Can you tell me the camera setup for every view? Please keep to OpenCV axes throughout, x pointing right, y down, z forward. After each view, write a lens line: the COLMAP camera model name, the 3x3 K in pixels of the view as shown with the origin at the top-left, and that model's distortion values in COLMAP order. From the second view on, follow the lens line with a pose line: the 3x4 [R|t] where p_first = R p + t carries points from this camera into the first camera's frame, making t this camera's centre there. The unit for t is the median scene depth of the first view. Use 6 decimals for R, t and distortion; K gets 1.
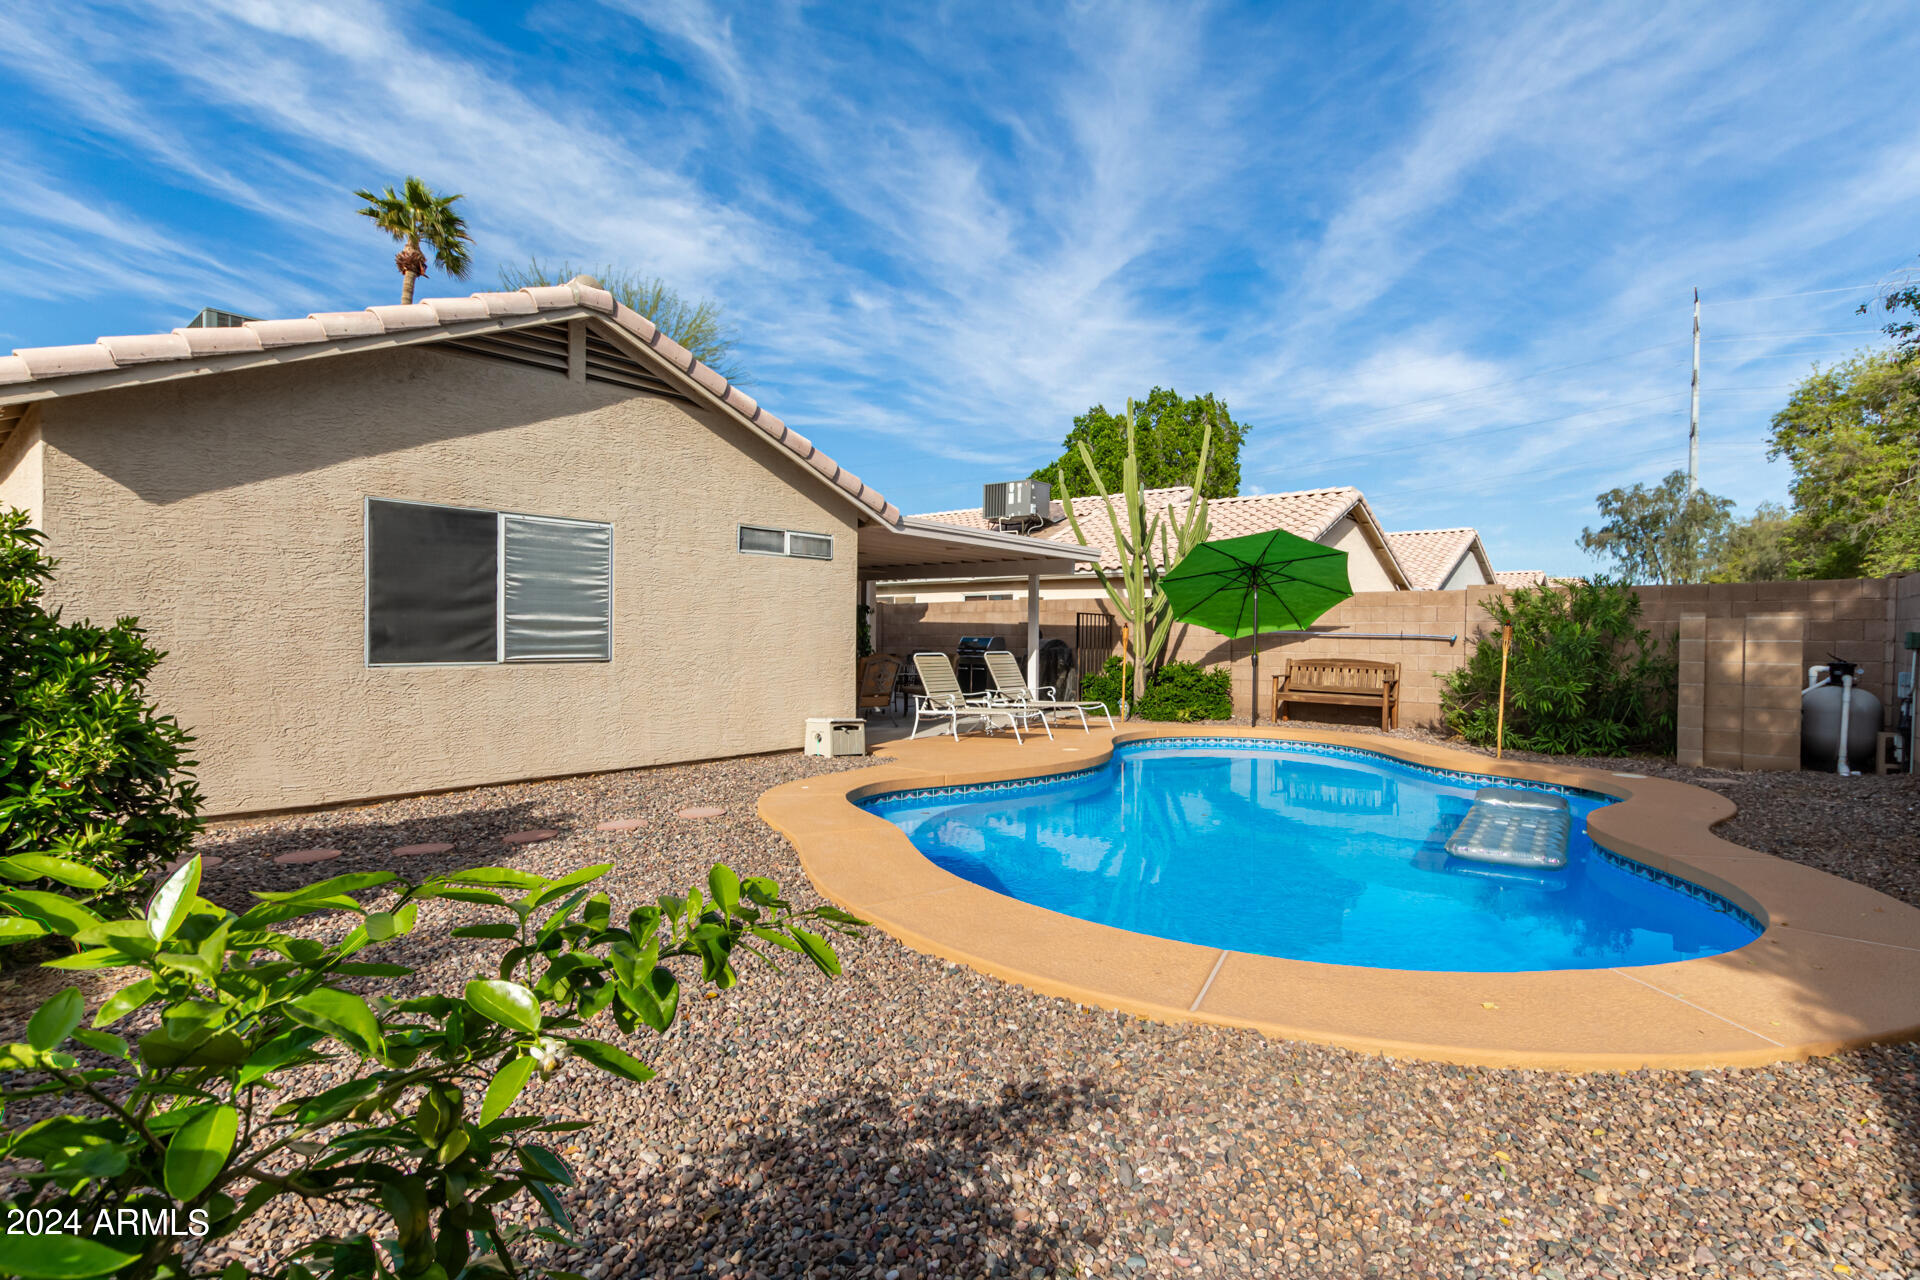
lens RADIAL K [[944.0, 0, 960.0], [0, 944.0, 640.0], [0, 0, 1]] dist [0.001863, -0.001366]
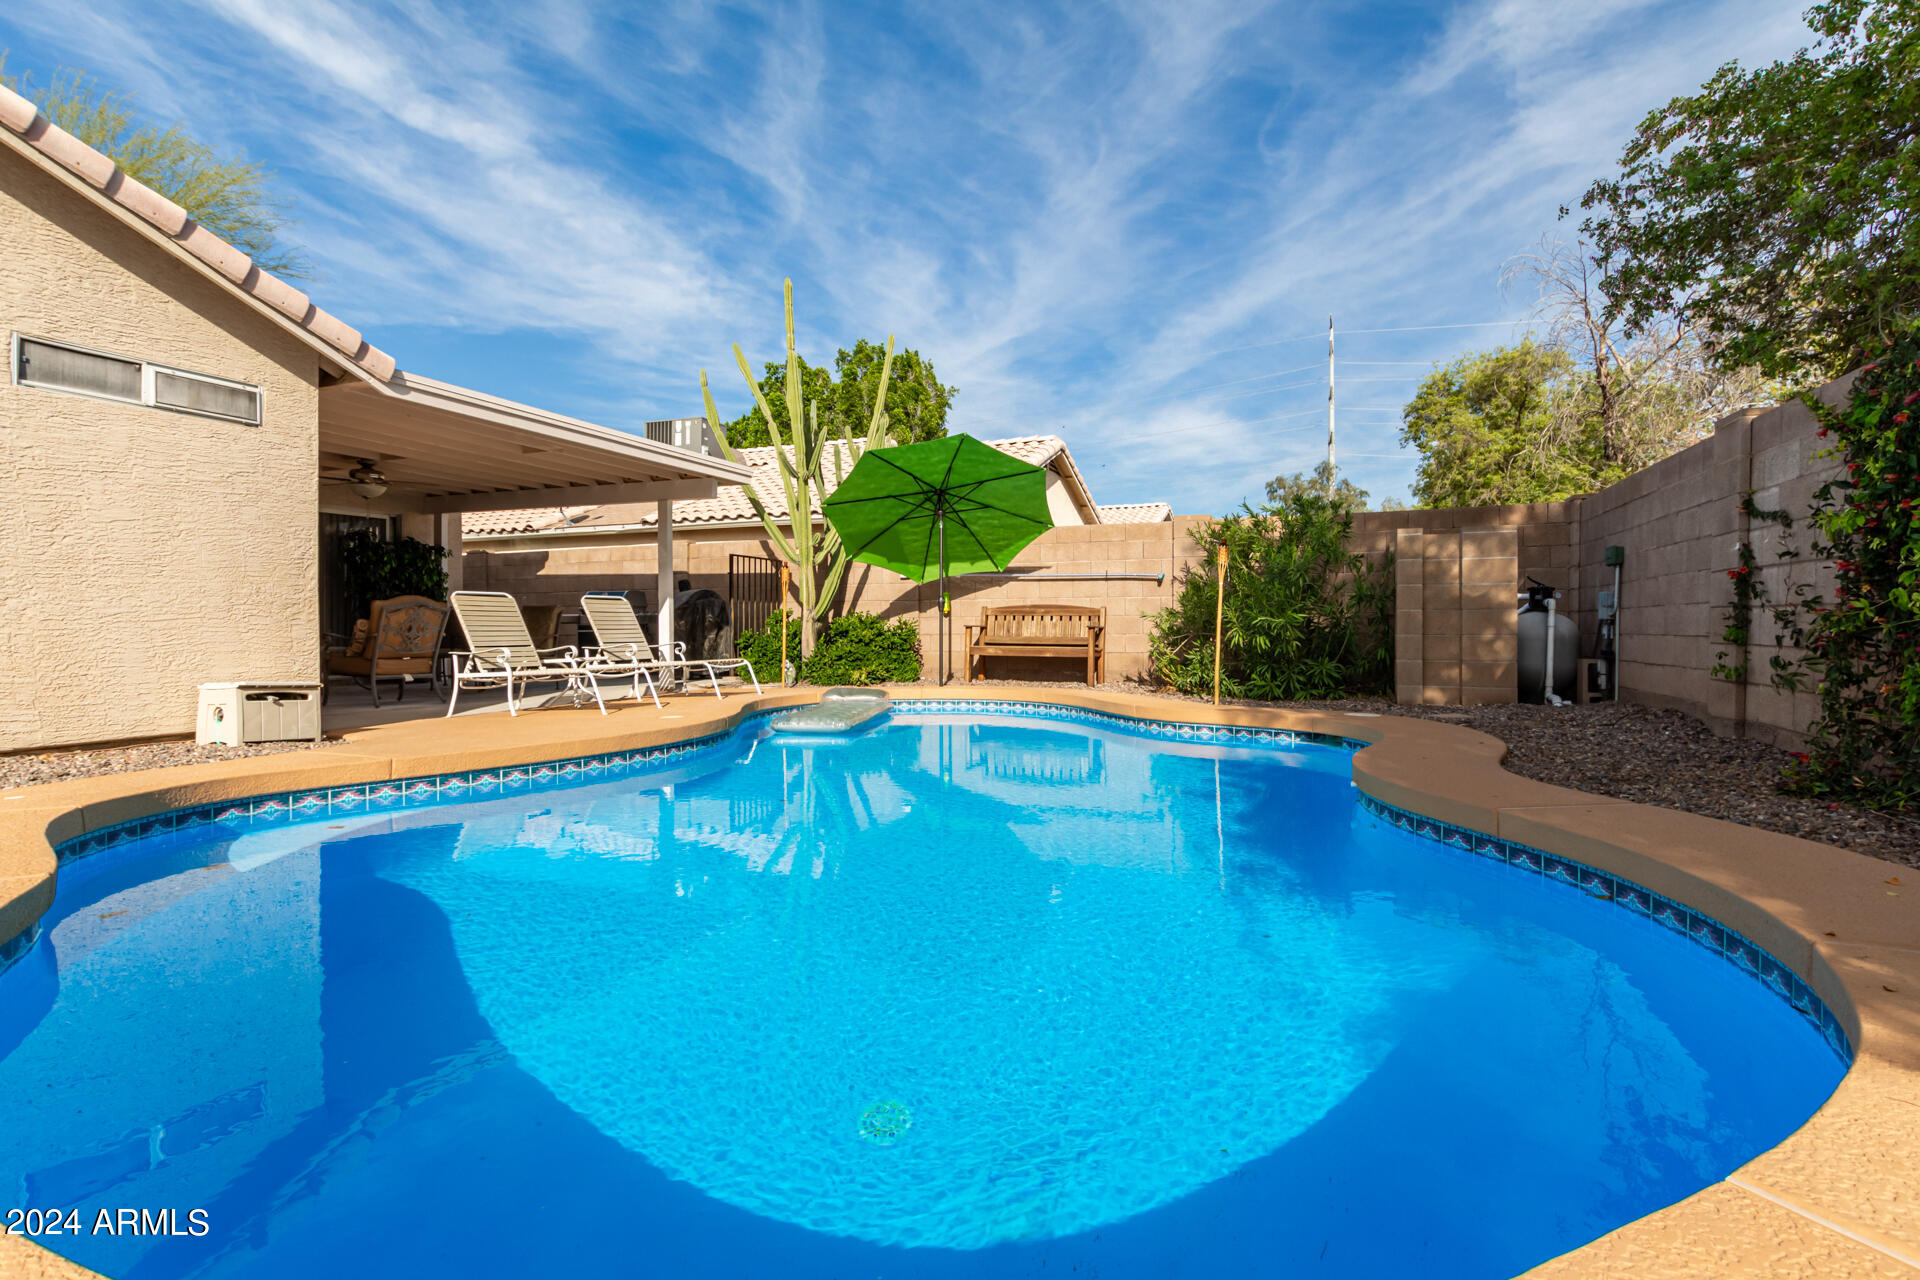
lens RADIAL K [[898.0, 0, 980.7], [0, 898.0, 629.4], [0, 0, 1]] dist [0.004639, -0.005161]
pose [[0.954924, -0.013358, 0.296550, 0.115581], [0.017125, 0.999802, -0.010107, 0.051945], [-0.296356, 0.014730, 0.954964, 0.254557]]
